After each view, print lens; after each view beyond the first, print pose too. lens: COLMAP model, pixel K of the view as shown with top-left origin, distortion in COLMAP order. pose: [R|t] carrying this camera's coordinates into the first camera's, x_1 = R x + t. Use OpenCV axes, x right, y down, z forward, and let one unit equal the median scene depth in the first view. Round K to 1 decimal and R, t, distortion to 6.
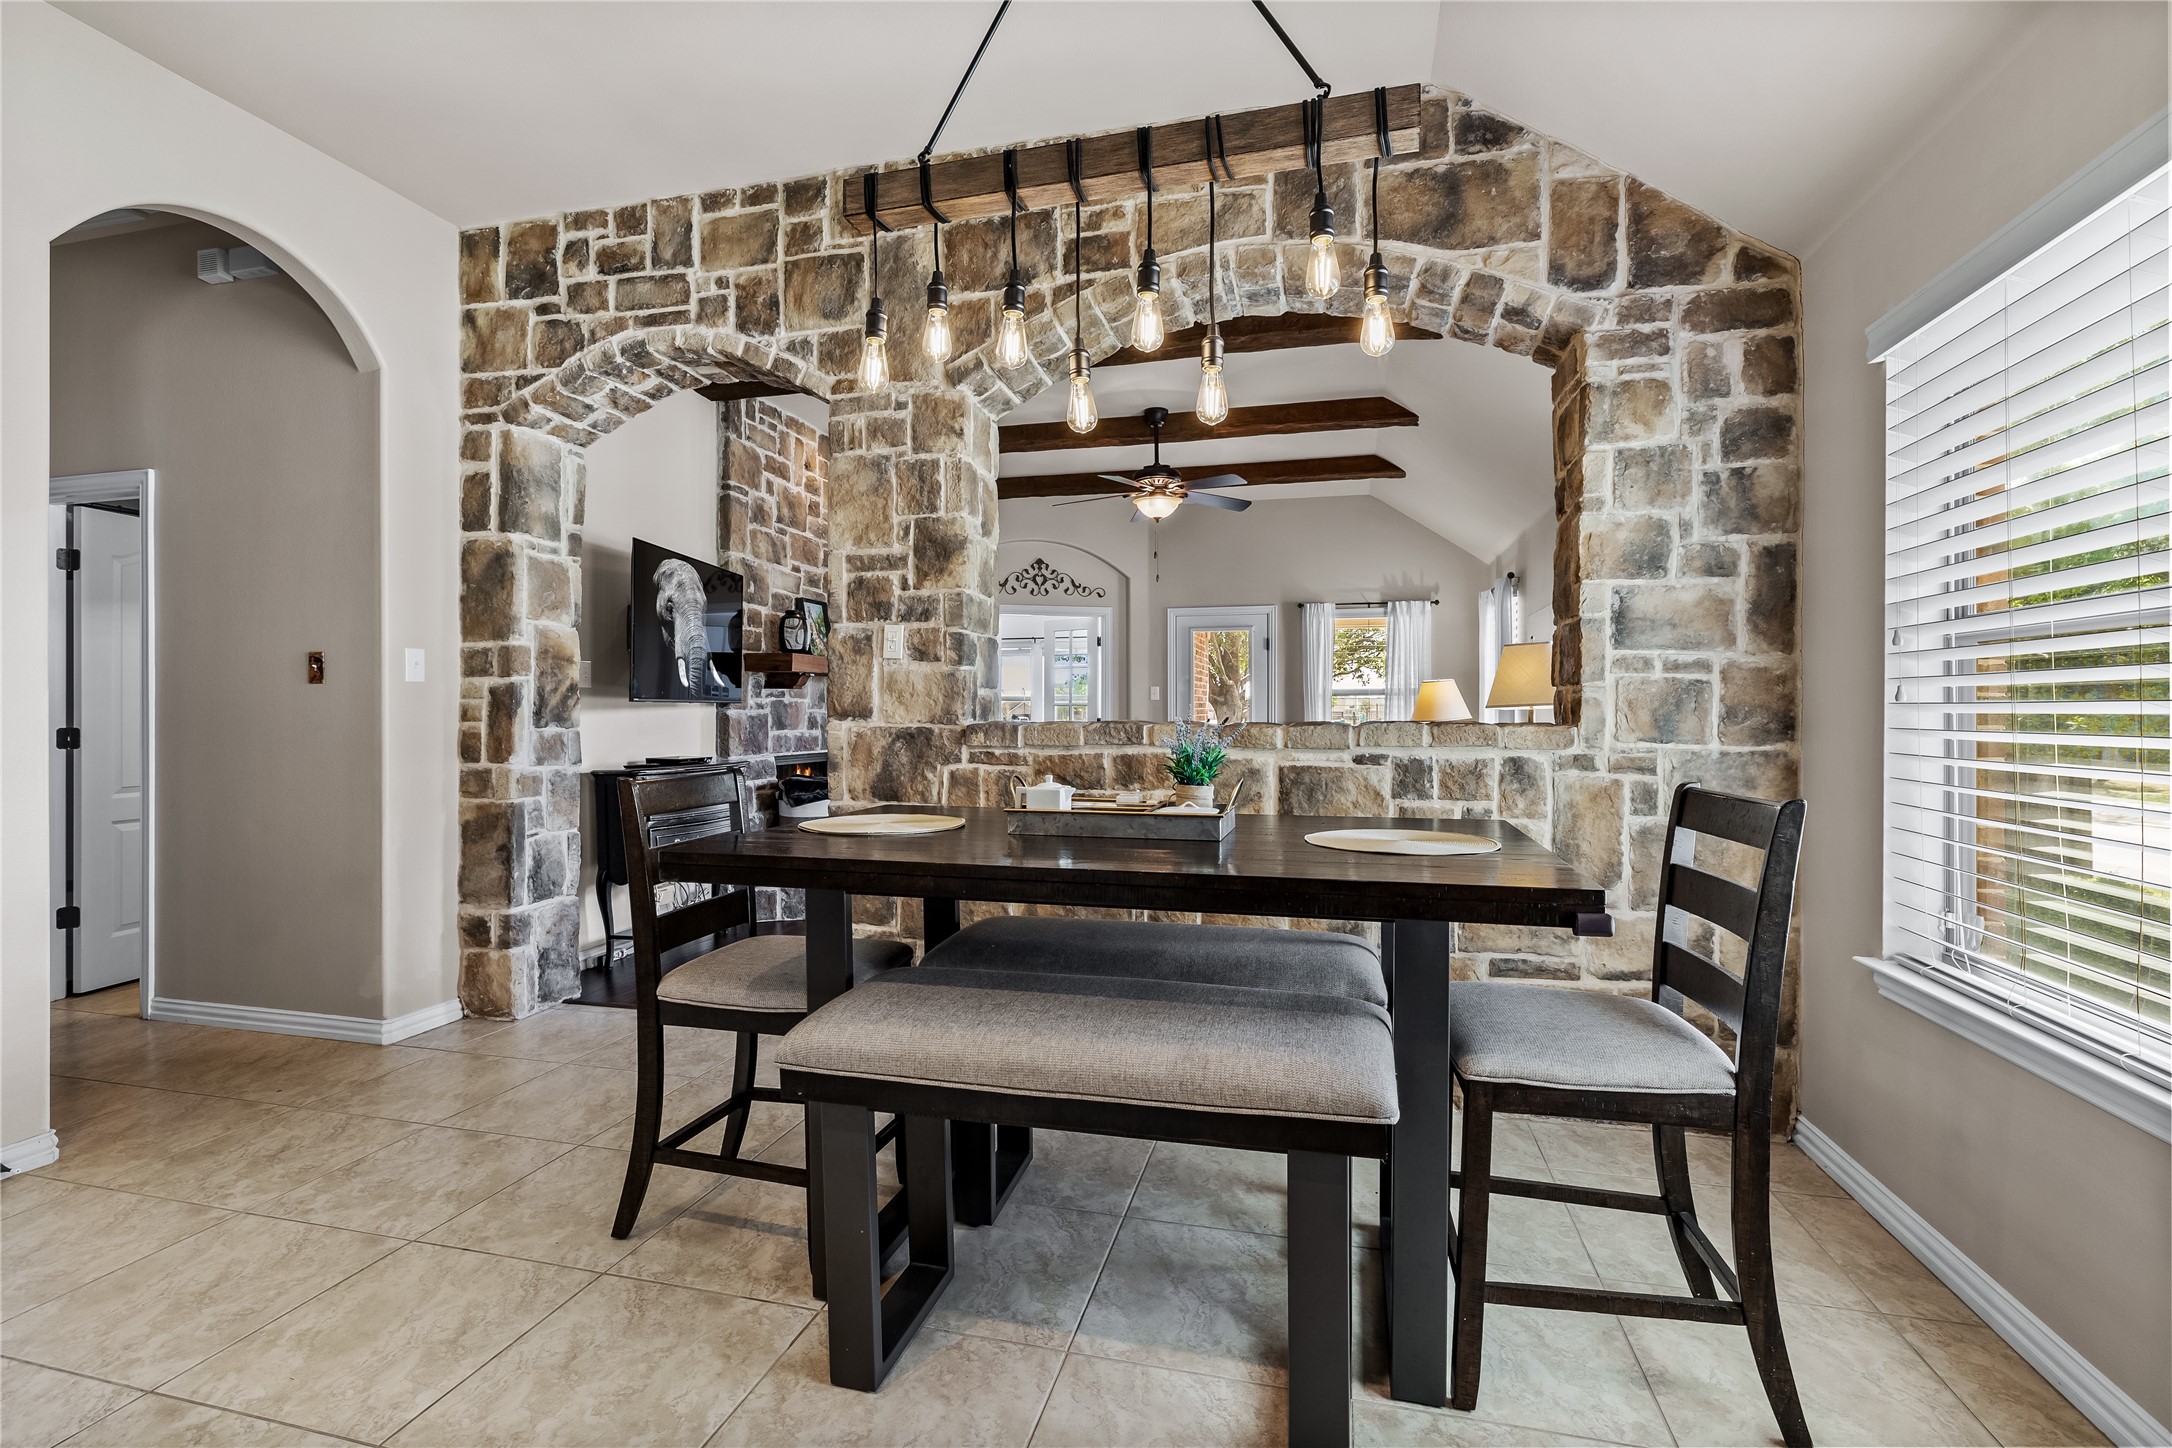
lens RADIAL K [[962.0, 0, 1089.3], [0, 962.0, 719.8], [0, 0, 1]] dist [-0.007824, 0.000882]
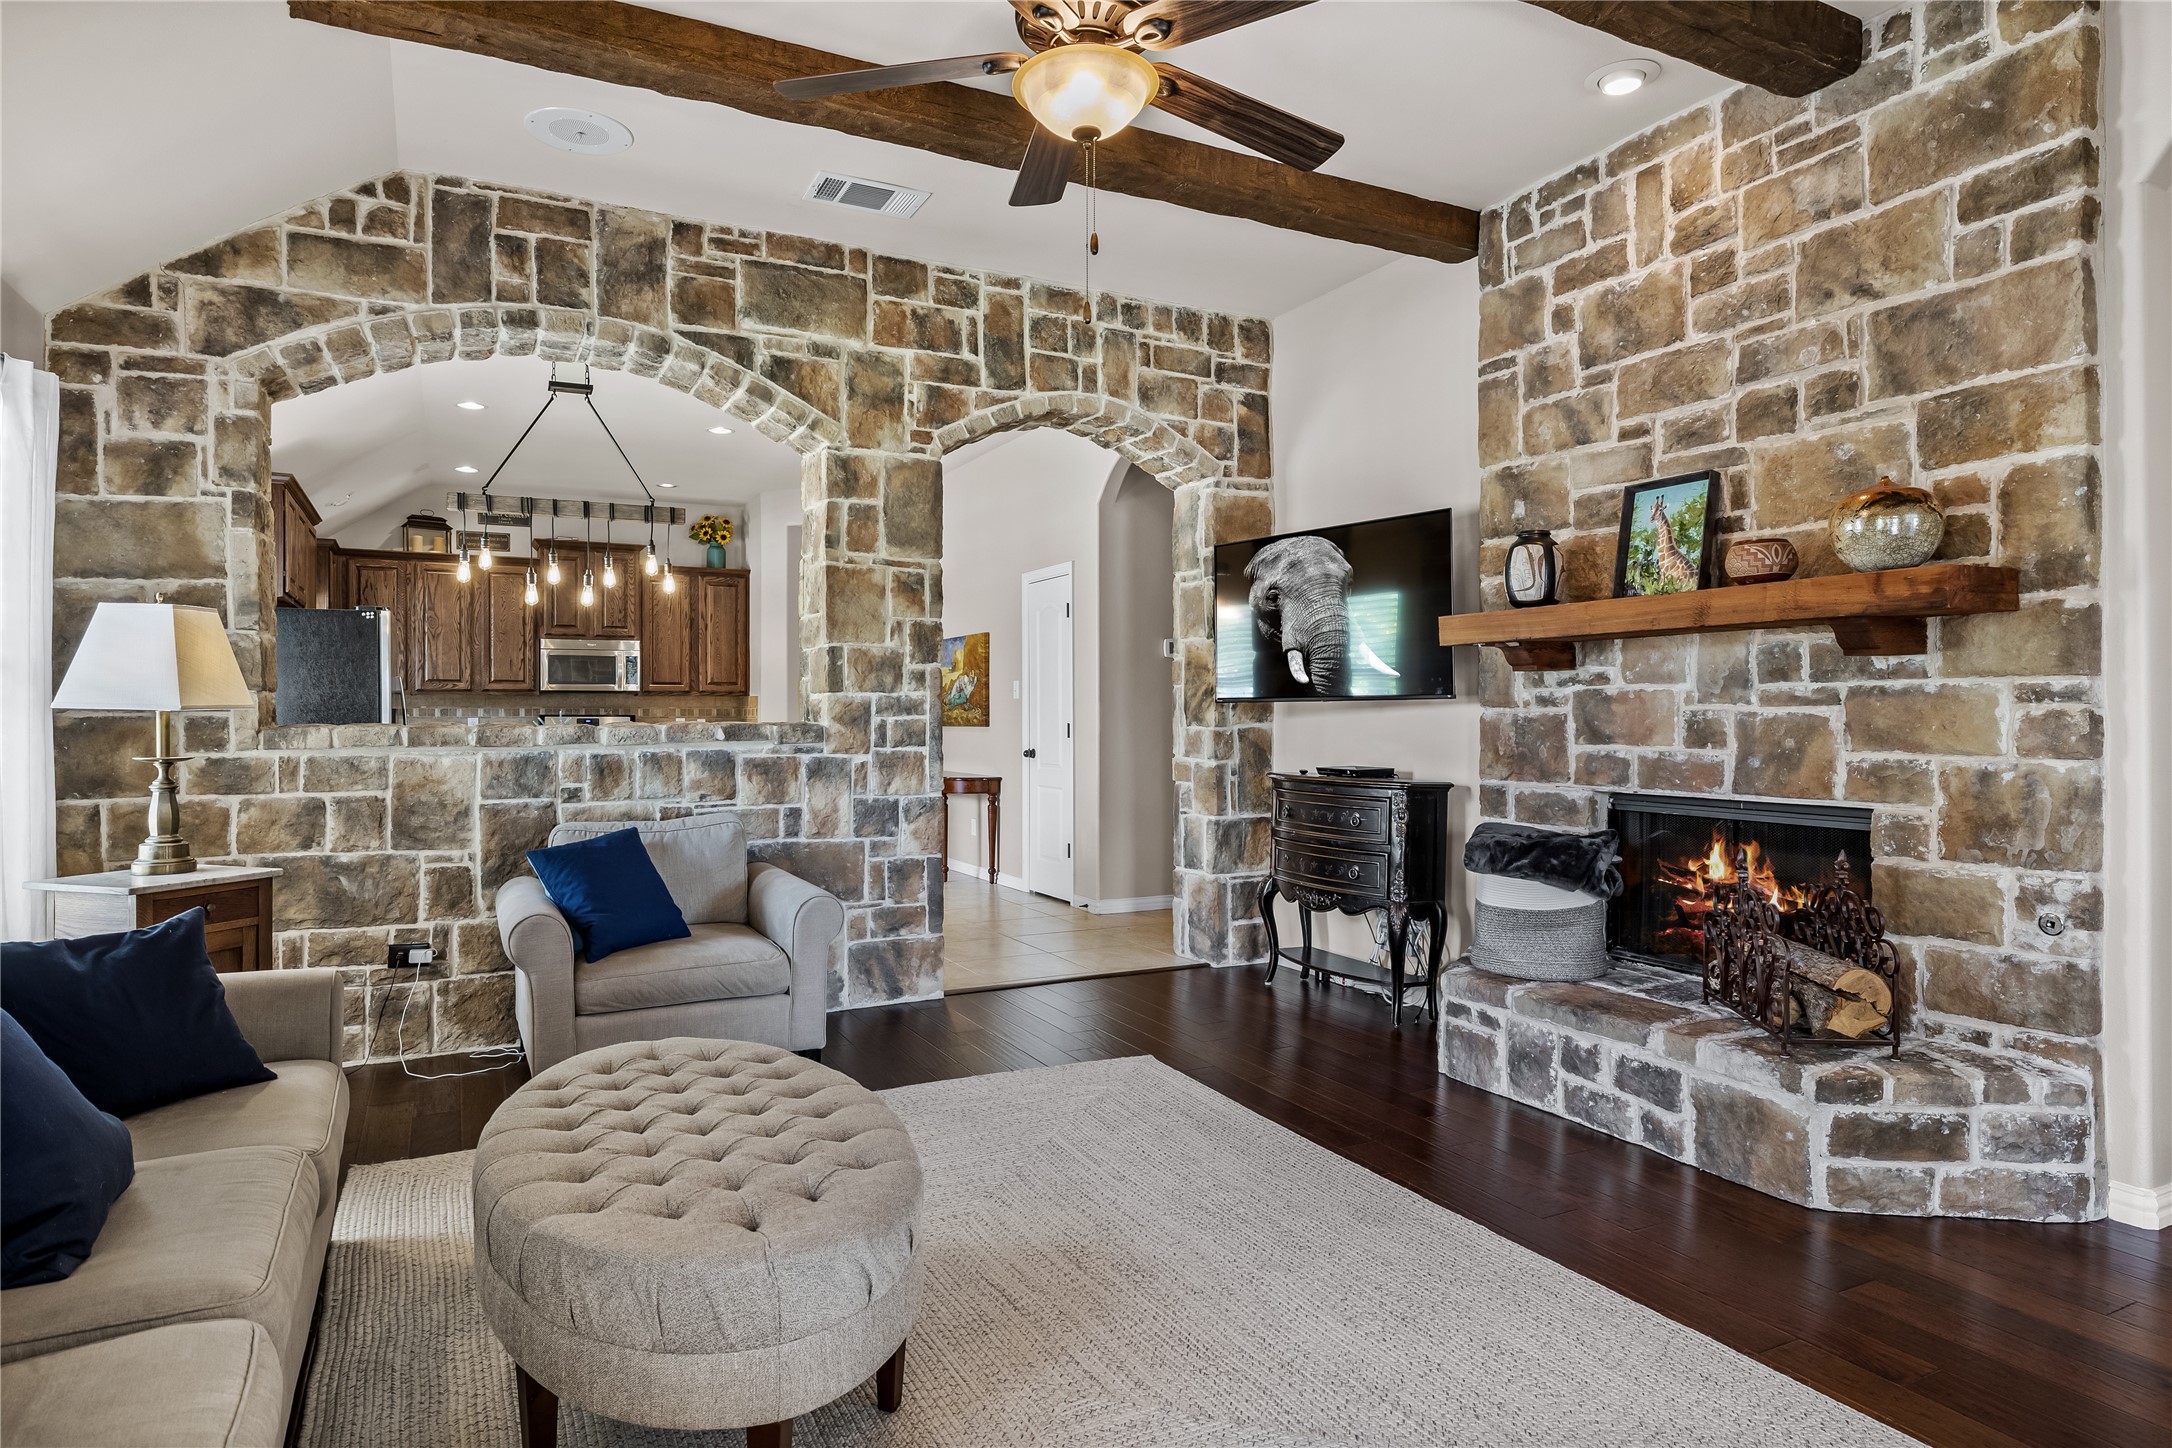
lens RADIAL K [[1231.7, 0, 1065.2], [0, 1231.7, 709.8], [0, 0, 1]] dist [0.004327, -0.005907]
pose [[-0.756088, -0.000598, -0.654470, 0.631947], [-0.003060, 0.999992, 0.002620, -0.018273], [0.654463, 0.003984, -0.756084, 2.363604]]
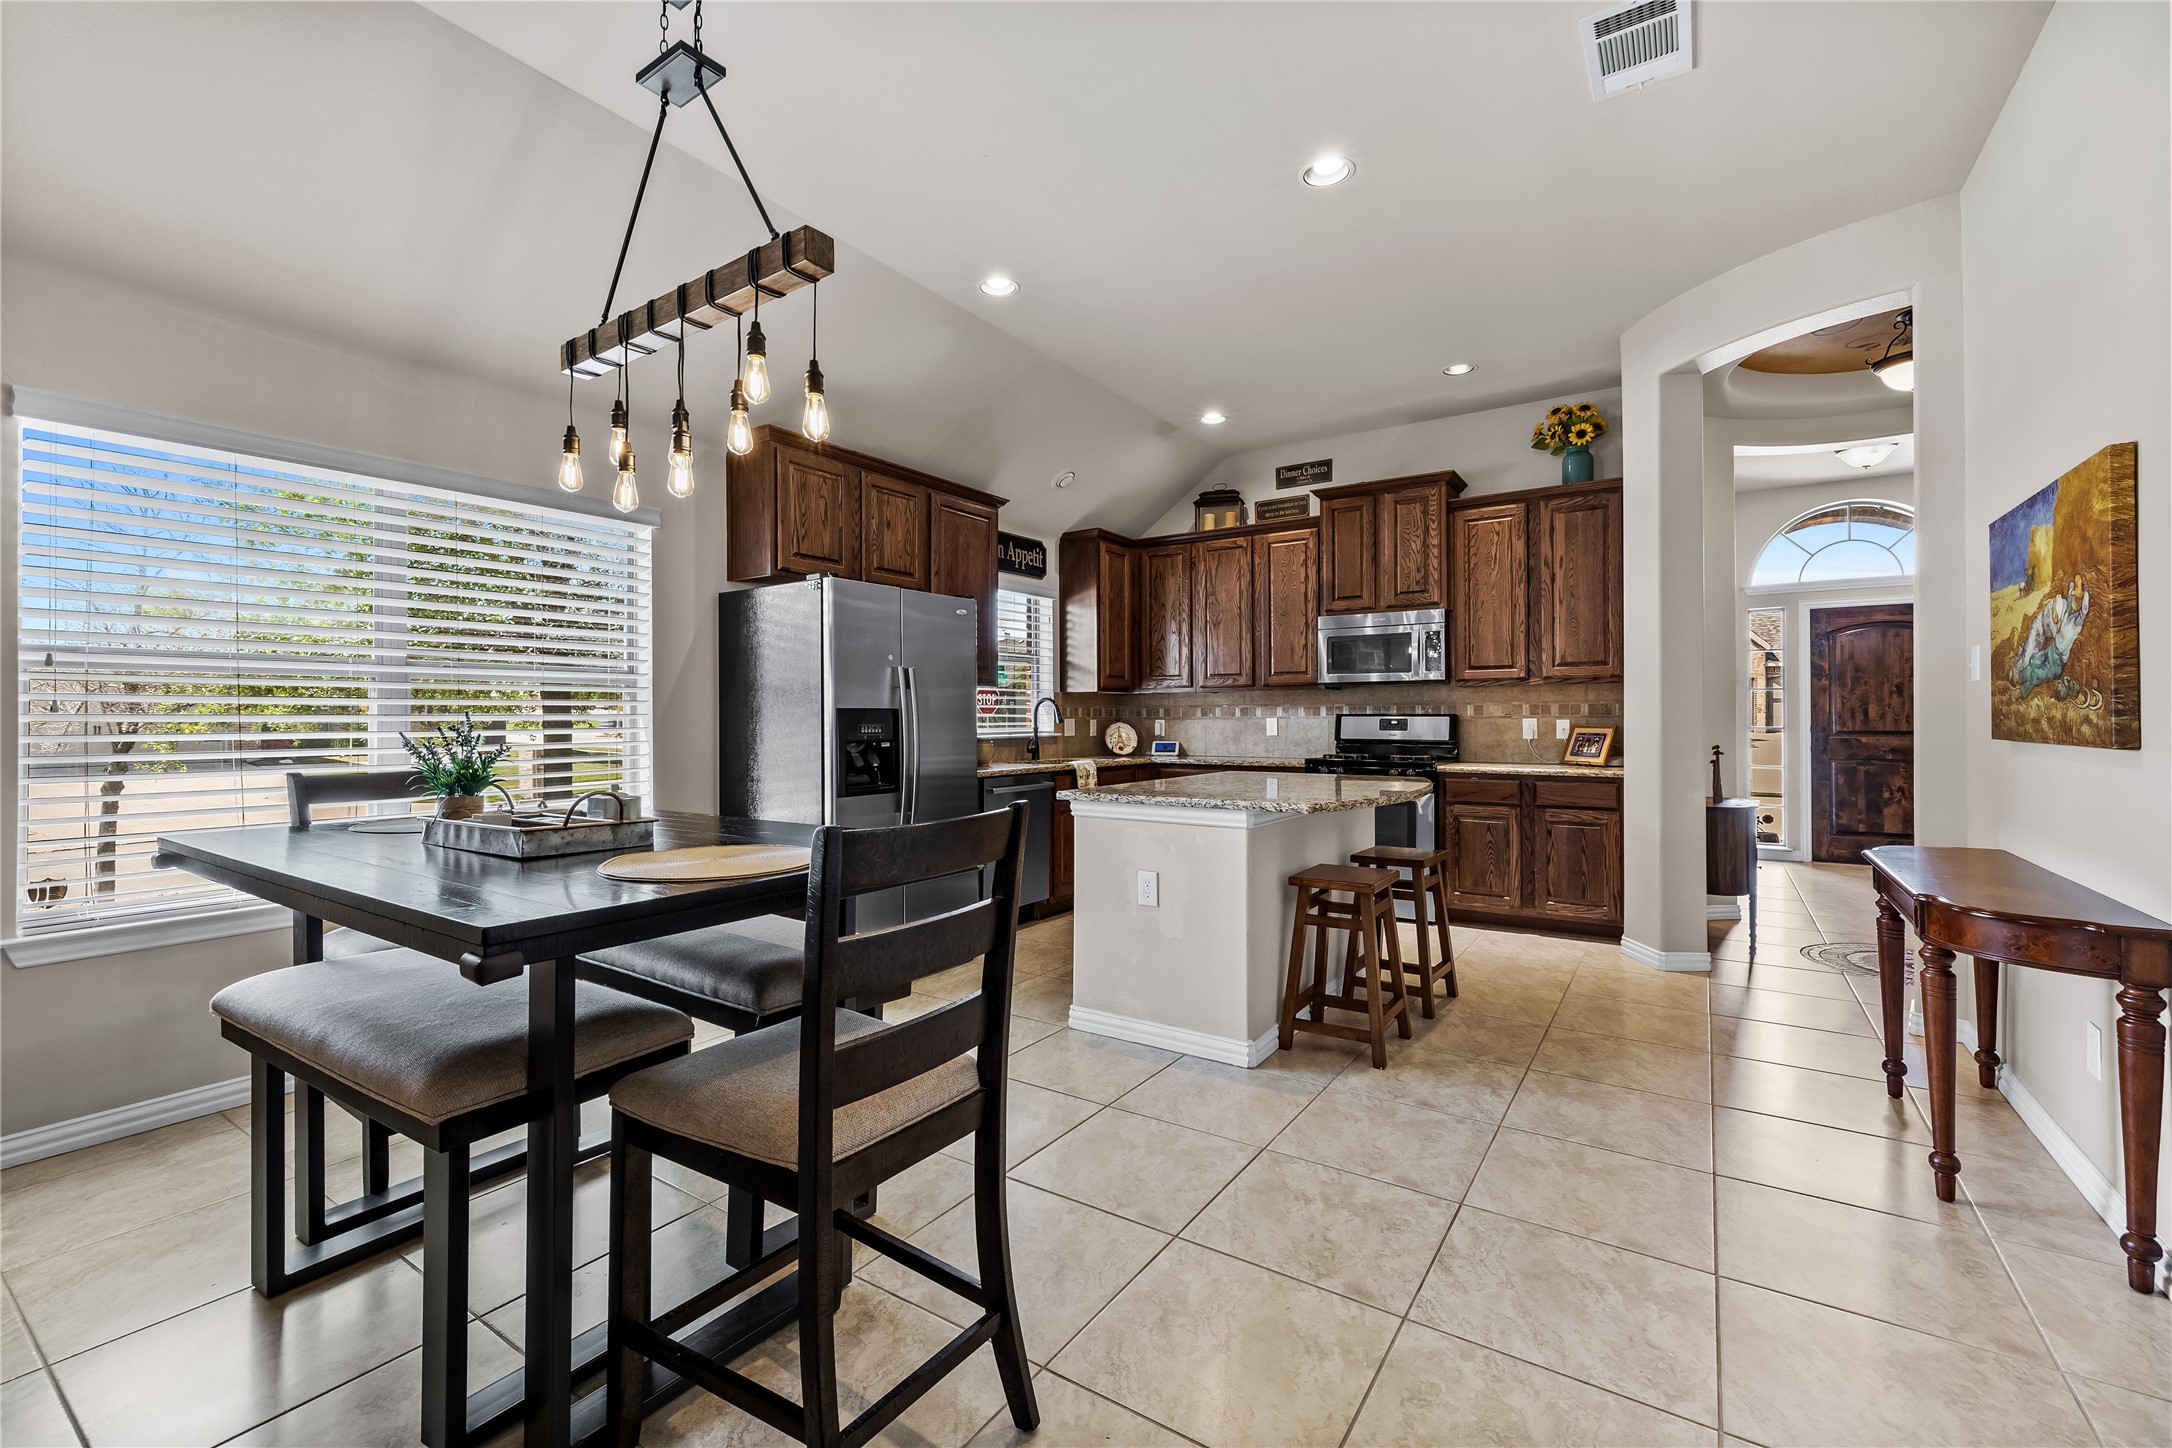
lens RADIAL K [[924.5, 0, 1083.6], [0, 924.5, 717.6], [0, 0, 1]] dist [-0.000098, 0.000219]
pose [[-0.945678, 0.006306, 0.325045, -0.503869], [0.009519, 0.999920, 0.008297, -0.007228], [-0.324967, 0.010941, -0.945662, 1.080196]]
